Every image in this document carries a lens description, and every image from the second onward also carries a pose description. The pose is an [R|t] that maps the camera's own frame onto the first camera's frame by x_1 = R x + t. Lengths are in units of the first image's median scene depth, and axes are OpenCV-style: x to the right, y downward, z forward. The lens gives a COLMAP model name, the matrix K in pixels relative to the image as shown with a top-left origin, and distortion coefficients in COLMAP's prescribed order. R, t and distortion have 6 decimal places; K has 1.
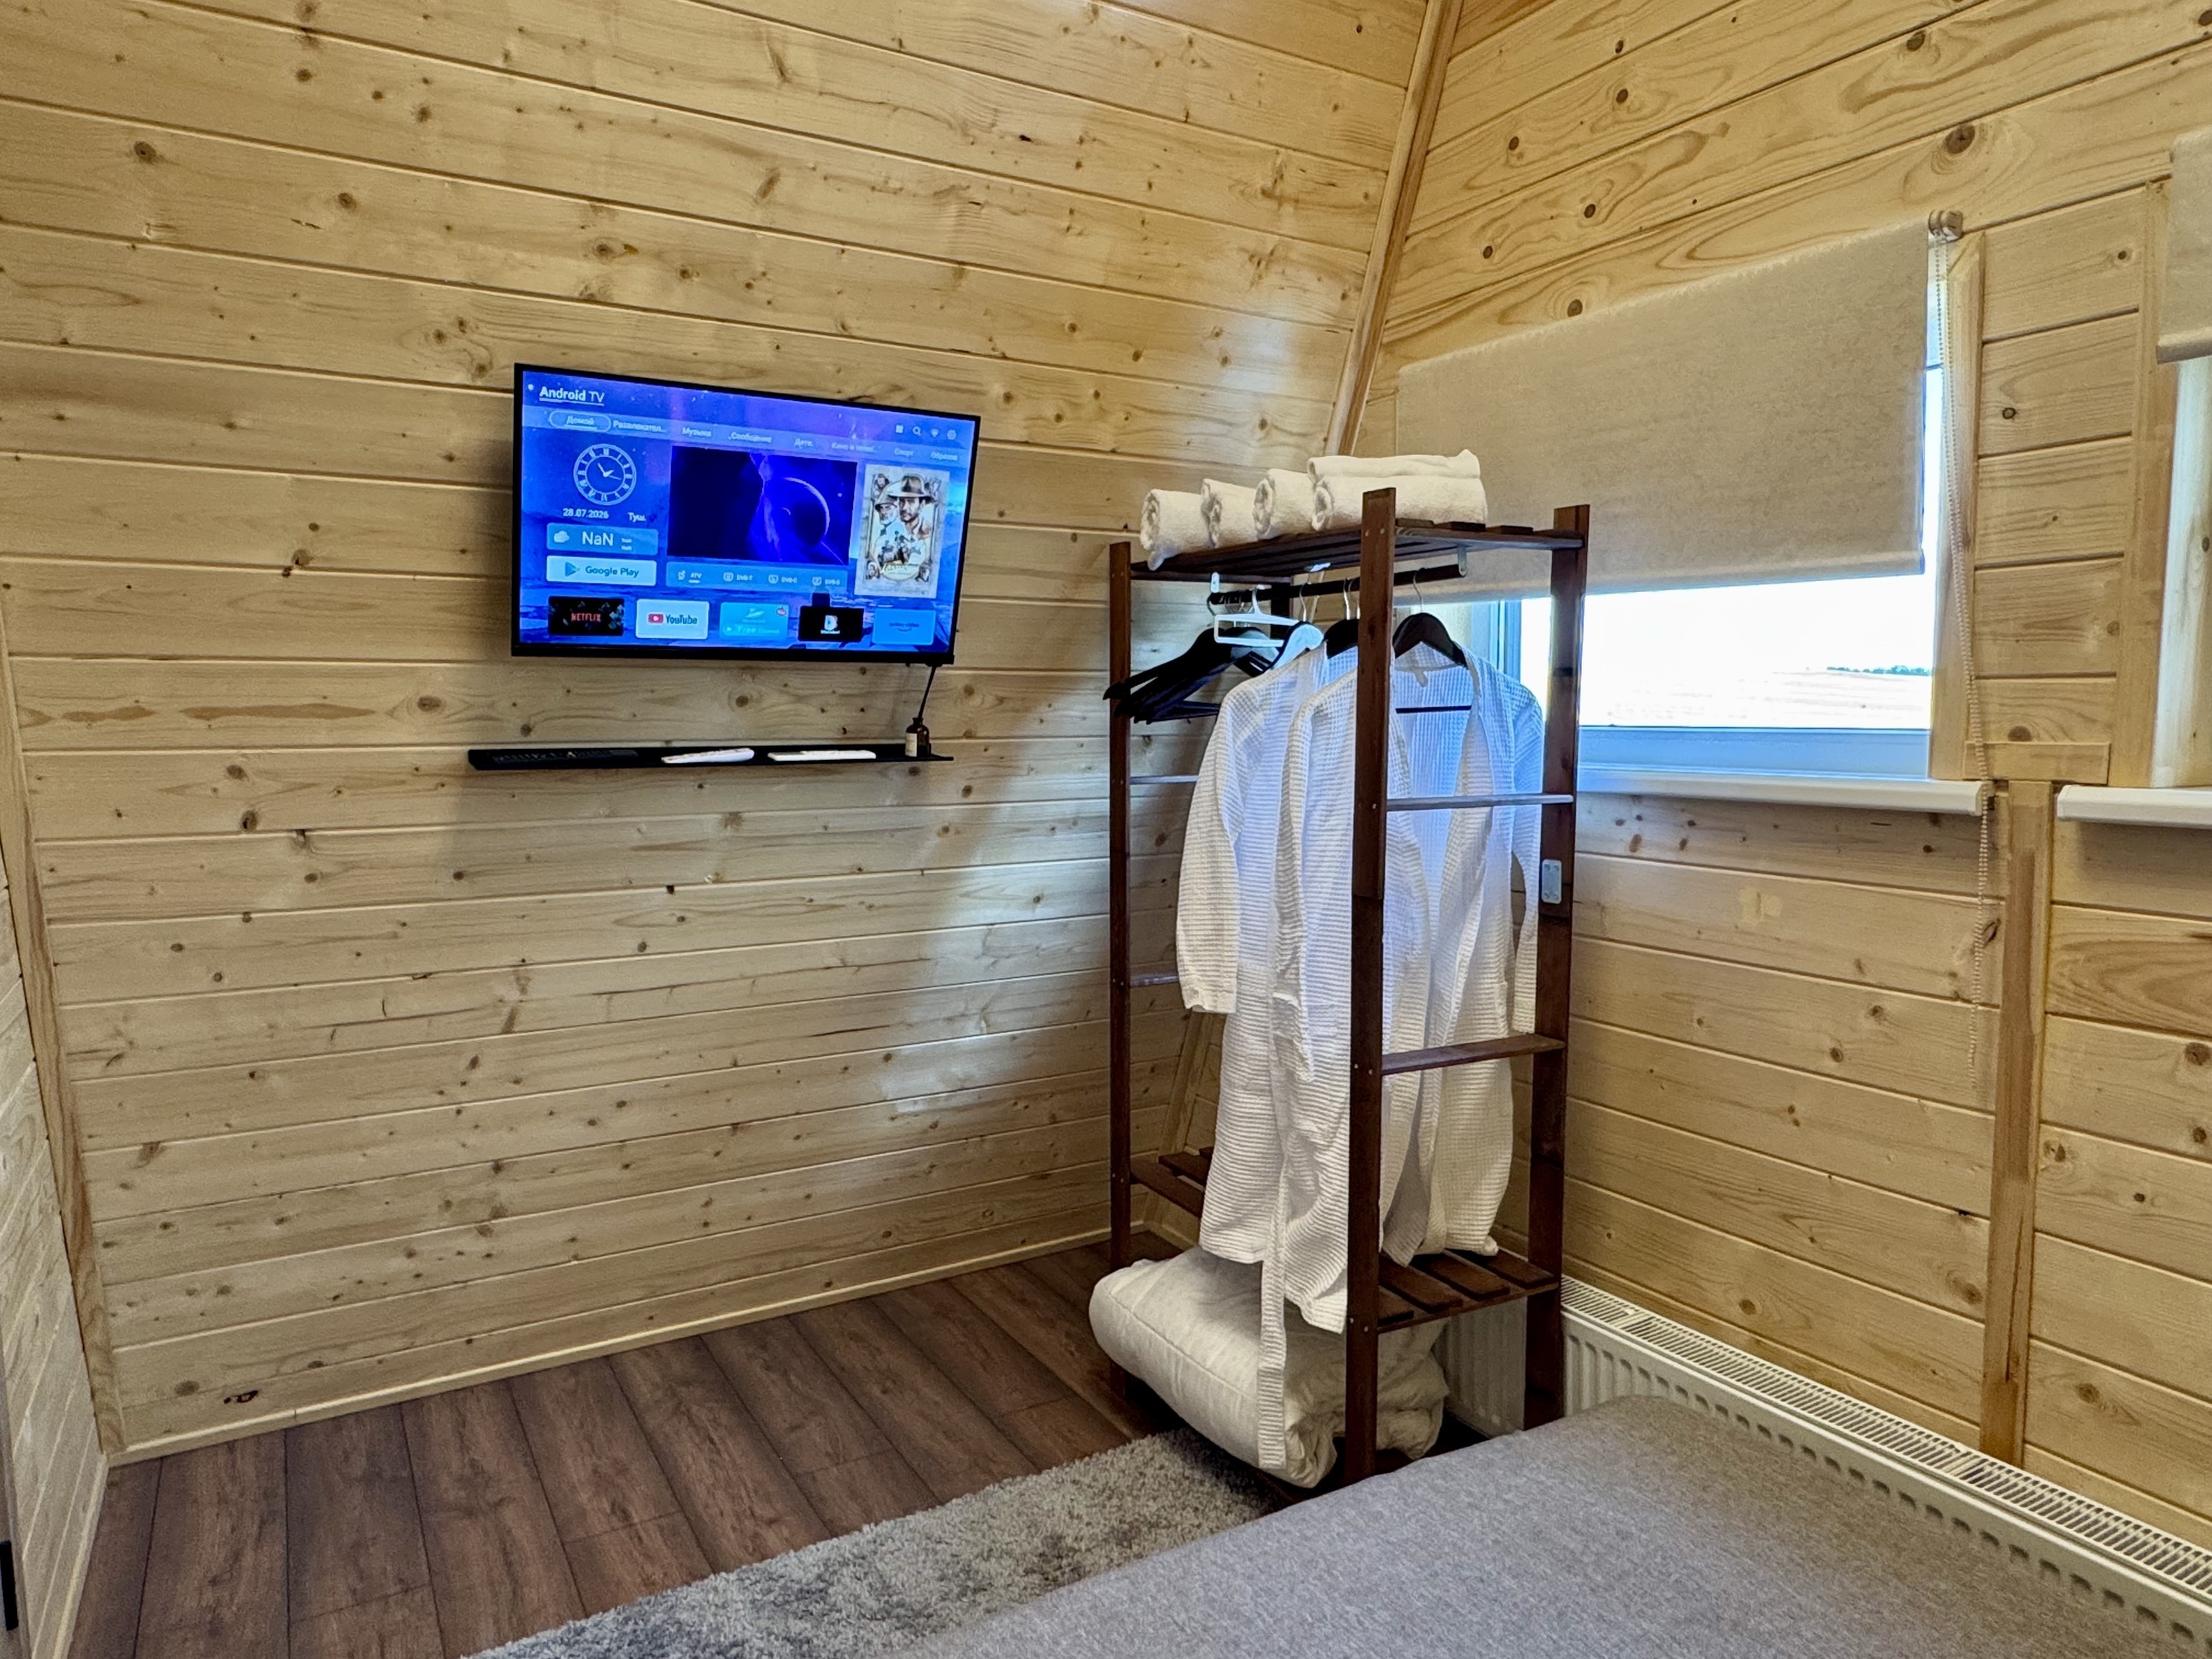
lens RADIAL K [[1400.4, 0, 1106.0], [0, 1400.4, 829.5], [0, 0, 1]] dist [-0.006699, 0.004585]
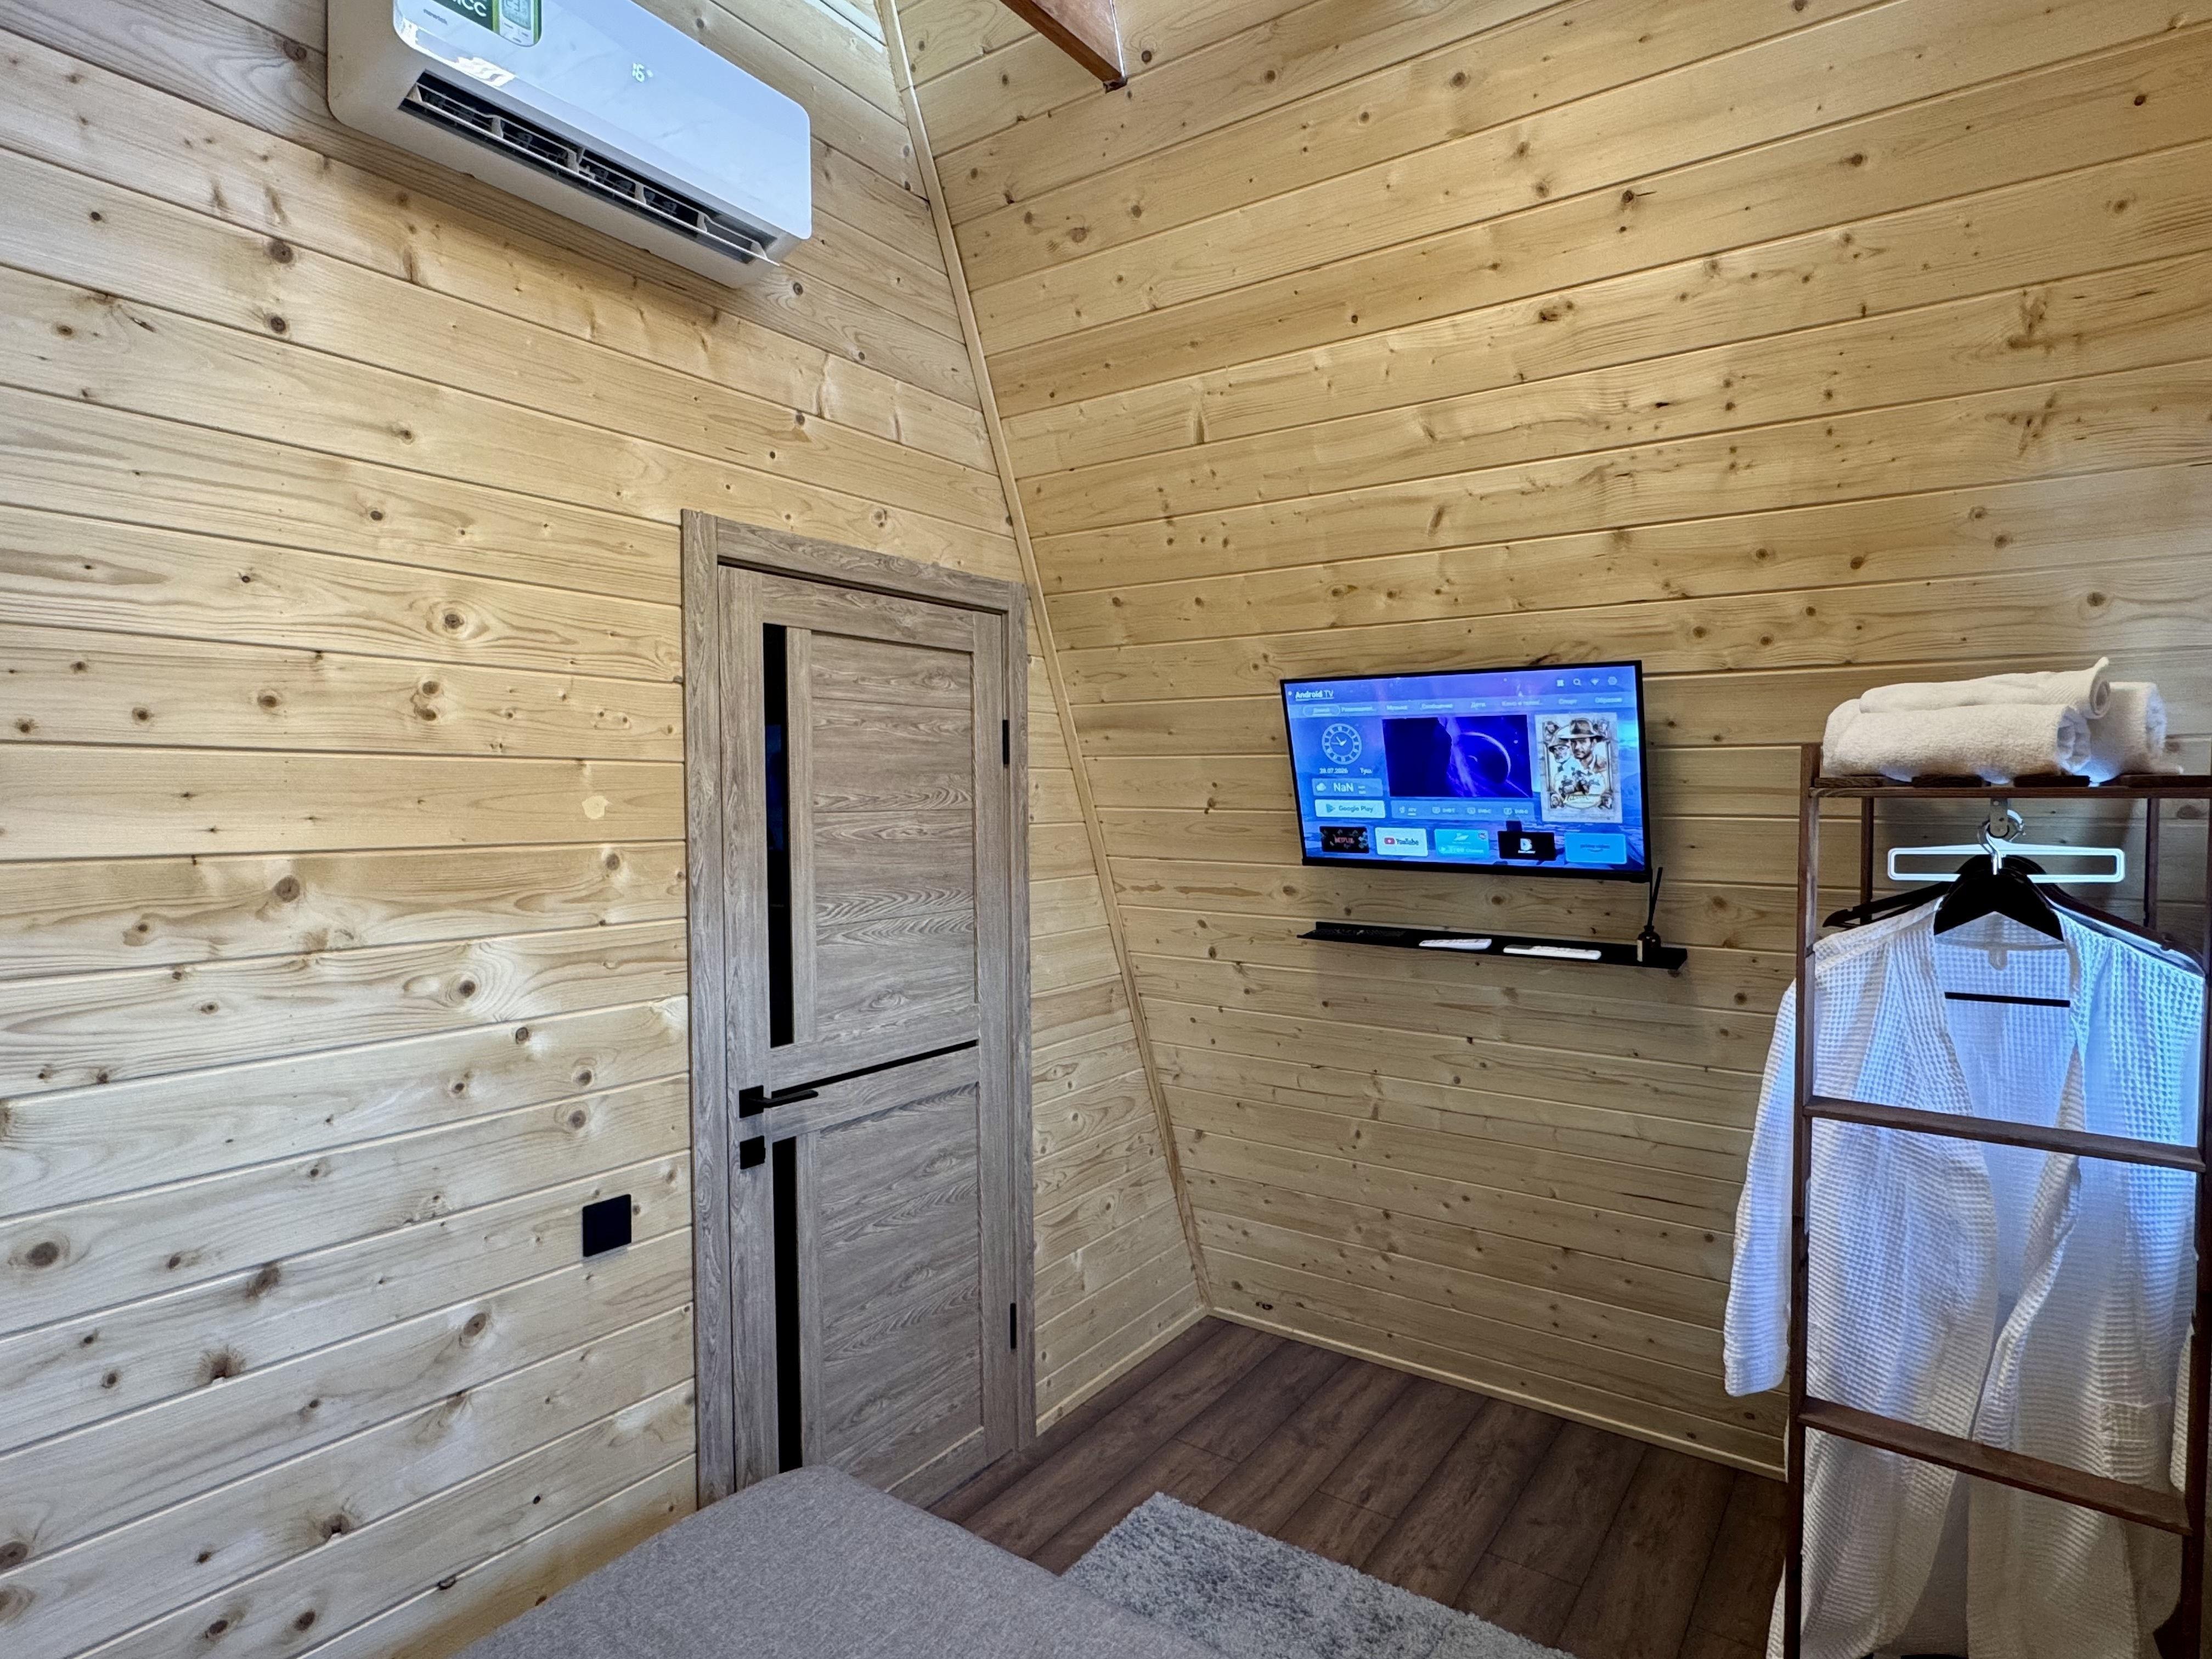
lens RADIAL K [[1207.7, 0, 1106.0], [0, 1207.7, 829.5], [0, 0, 1]] dist [-0.002258, -0.000403]
pose [[0.407817, 0.033764, -0.912439, 0.609764], [-0.084345, 0.996436, -0.000826, -0.132253], [0.909160, 0.077296, 0.409212, 0.258347]]
